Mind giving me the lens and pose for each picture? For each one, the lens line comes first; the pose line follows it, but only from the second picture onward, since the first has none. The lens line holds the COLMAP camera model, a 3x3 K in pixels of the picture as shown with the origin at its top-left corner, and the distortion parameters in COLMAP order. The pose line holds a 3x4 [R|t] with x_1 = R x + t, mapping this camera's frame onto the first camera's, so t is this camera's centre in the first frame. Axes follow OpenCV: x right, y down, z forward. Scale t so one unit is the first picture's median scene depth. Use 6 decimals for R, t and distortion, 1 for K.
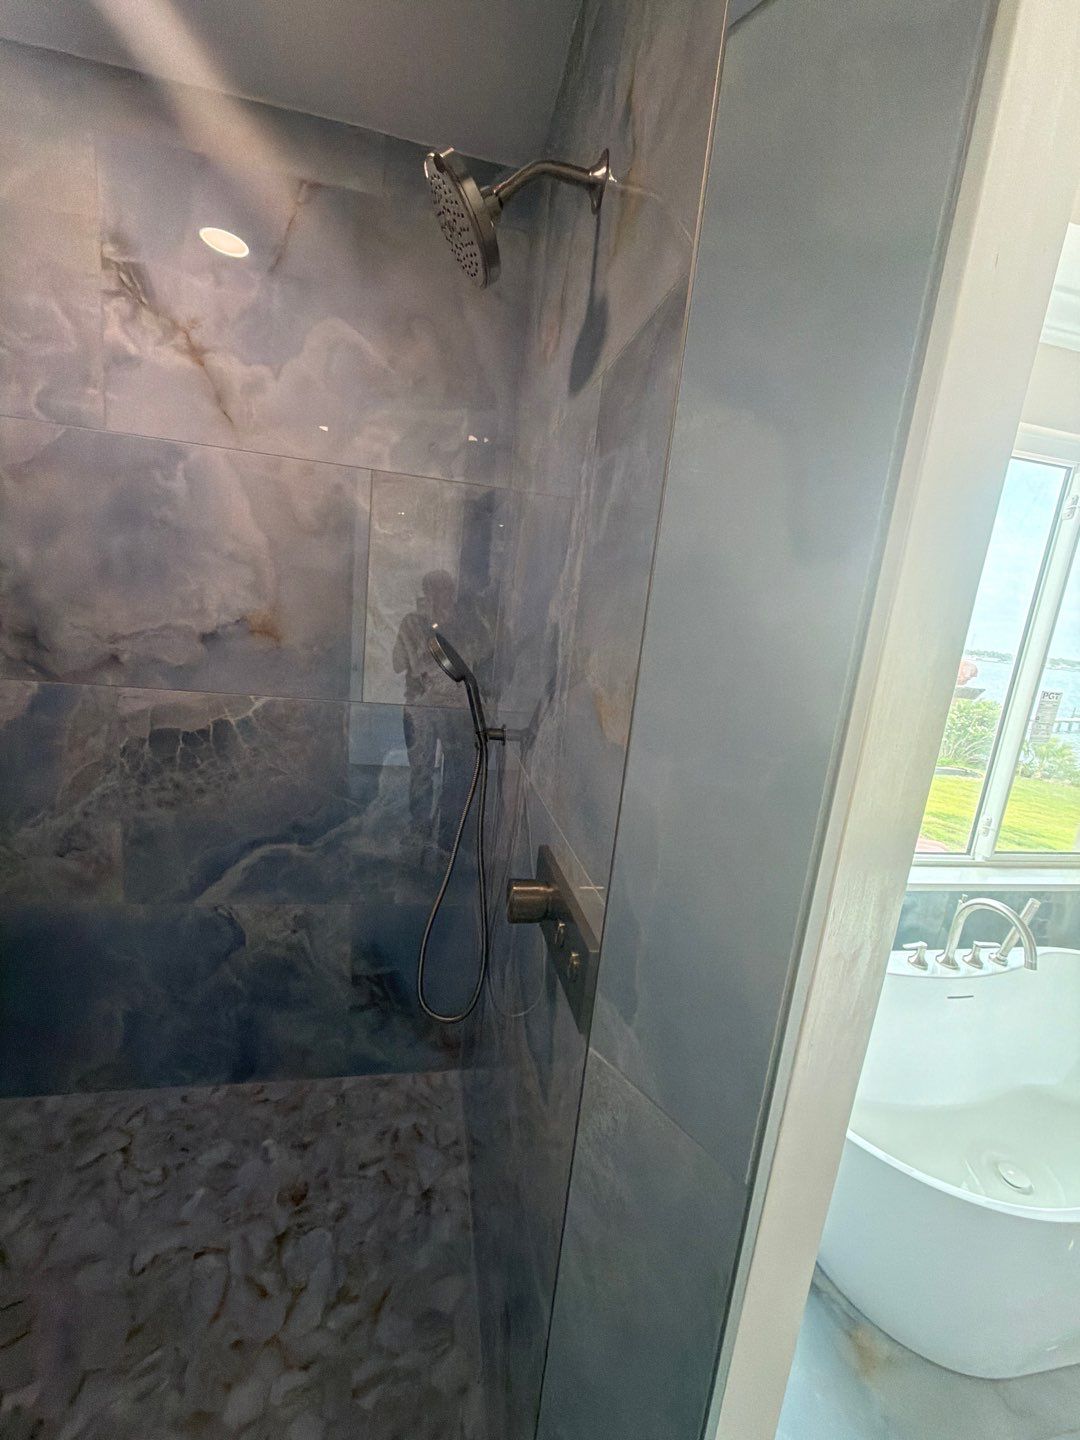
lens RADIAL K [[572.7, 0, 538.6], [0, 572.7, 722.4], [0, 0, 1]] dist [0.000083, 0.000001]
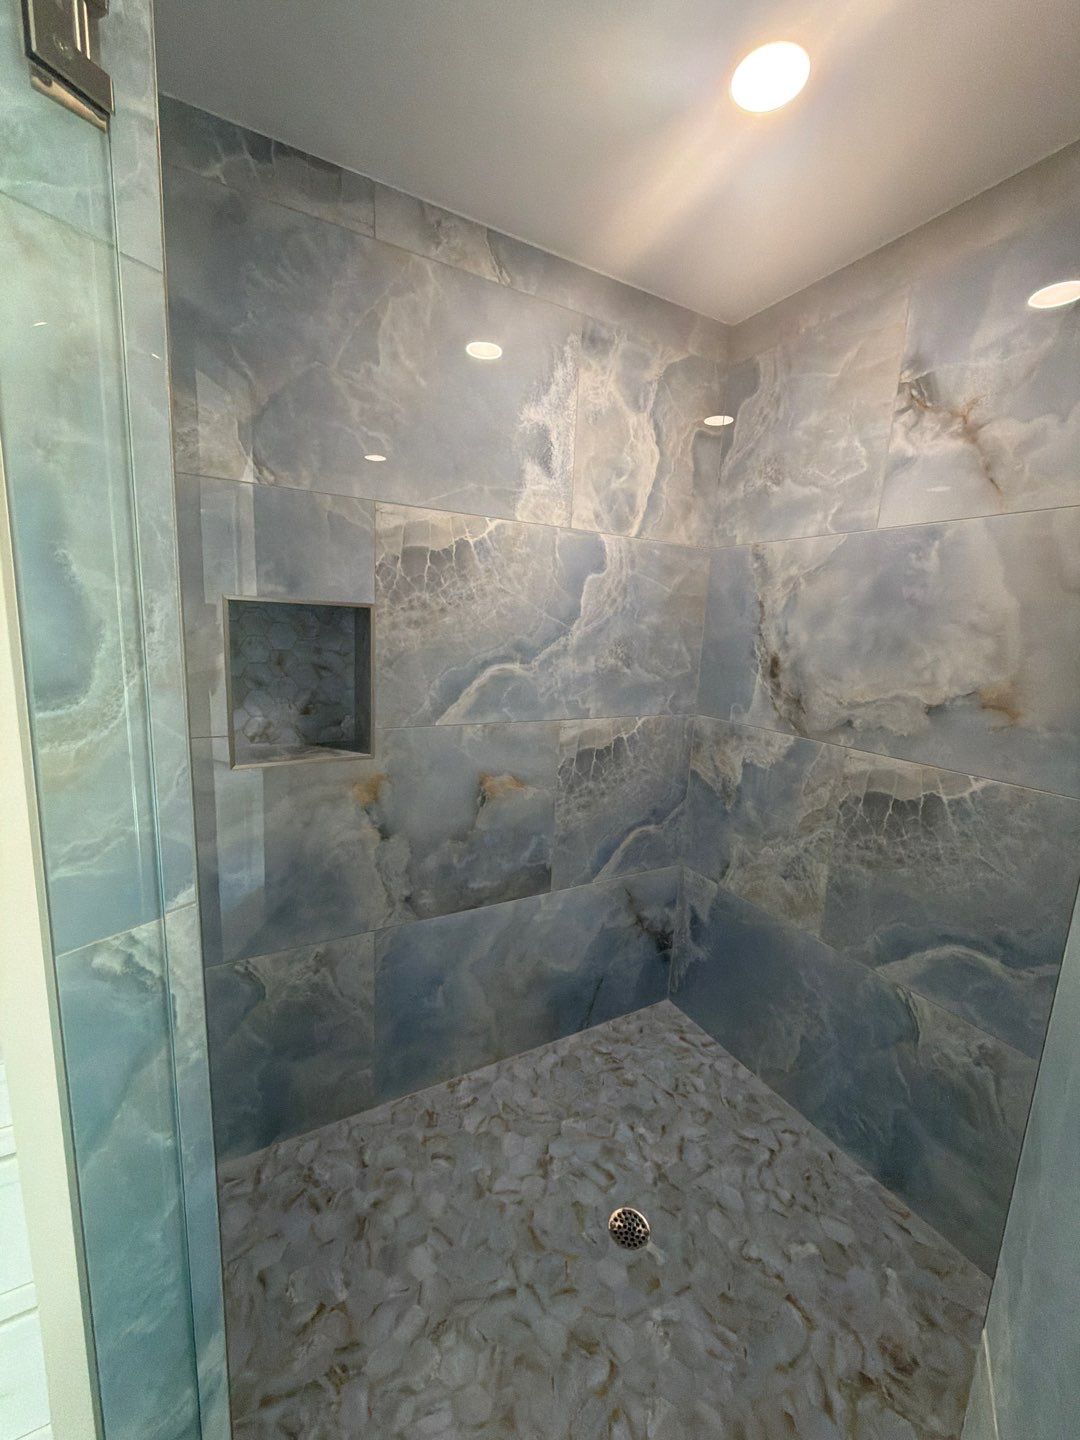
lens RADIAL K [[572.7, 0, 538.6], [0, 572.7, 722.4], [0, 0, 1]] dist [0.000083, 0.000001]
pose [[0.315931, 0.077554, -0.945607, 0.139119], [-0.198923, 0.979916, 0.013907, -0.005755], [0.927694, 0.183710, 0.325013, 0.054508]]
